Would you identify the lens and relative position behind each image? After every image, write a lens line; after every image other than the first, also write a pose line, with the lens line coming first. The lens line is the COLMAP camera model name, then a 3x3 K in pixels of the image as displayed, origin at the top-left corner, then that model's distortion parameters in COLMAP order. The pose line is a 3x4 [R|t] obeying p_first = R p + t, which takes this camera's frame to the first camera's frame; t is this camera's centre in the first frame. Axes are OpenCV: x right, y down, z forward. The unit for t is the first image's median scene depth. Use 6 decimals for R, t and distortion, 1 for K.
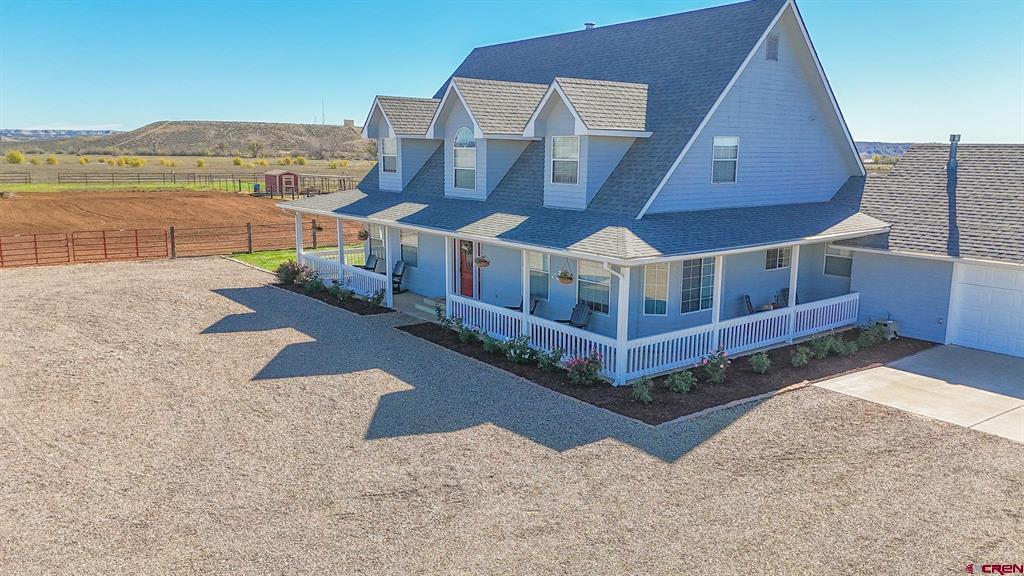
lens RADIAL K [[750.0, 0, 515.4], [0, 750.0, 287.3], [0, 0, 1]] dist [0.075868, -0.067638]
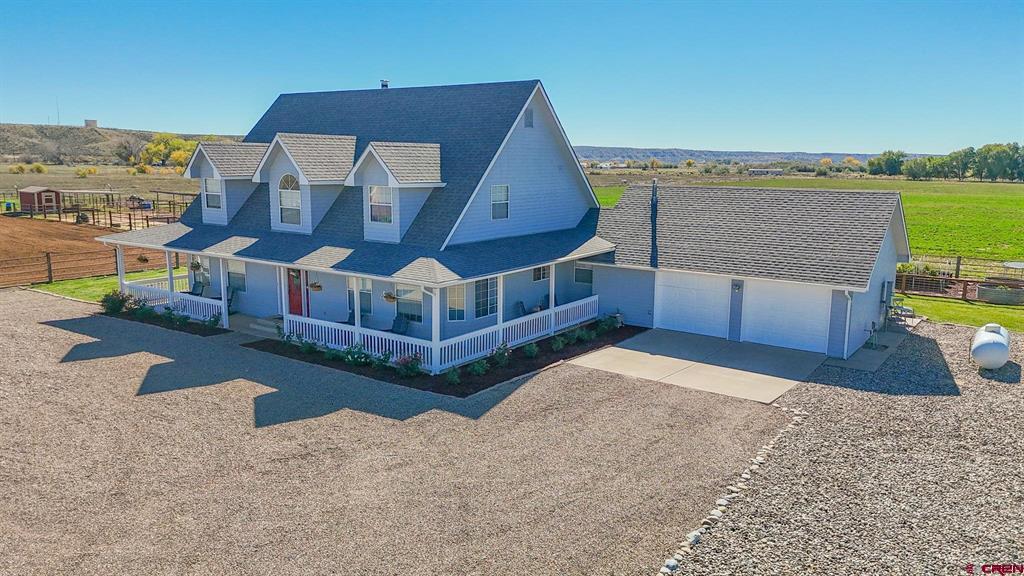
lens RADIAL K [[750.0, 0, 513.8], [0, 750.0, 287.1], [0, 0, 1]] dist [0.075868, -0.067638]
pose [[0.959050, -0.049975, 0.278794, -0.082413], [0.051217, 0.998684, 0.002834, -0.021283], [-0.278569, 0.011561, 0.960347, -0.299575]]
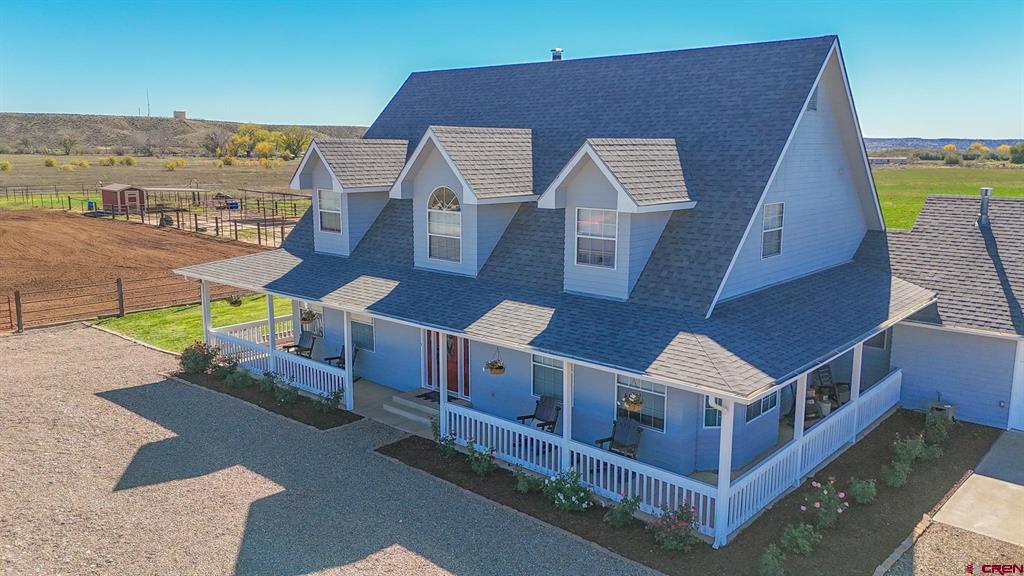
lens RADIAL K [[779.6, 0, 513.6], [0, 779.6, 285.5], [0, 0, 1]] dist [0.060298, -0.026290]
pose [[0.983329, -0.038278, 0.177763, -0.175645], [0.038133, 0.999264, 0.004231, -0.127910], [-0.177794, 0.002619, 0.984064, 0.197101]]
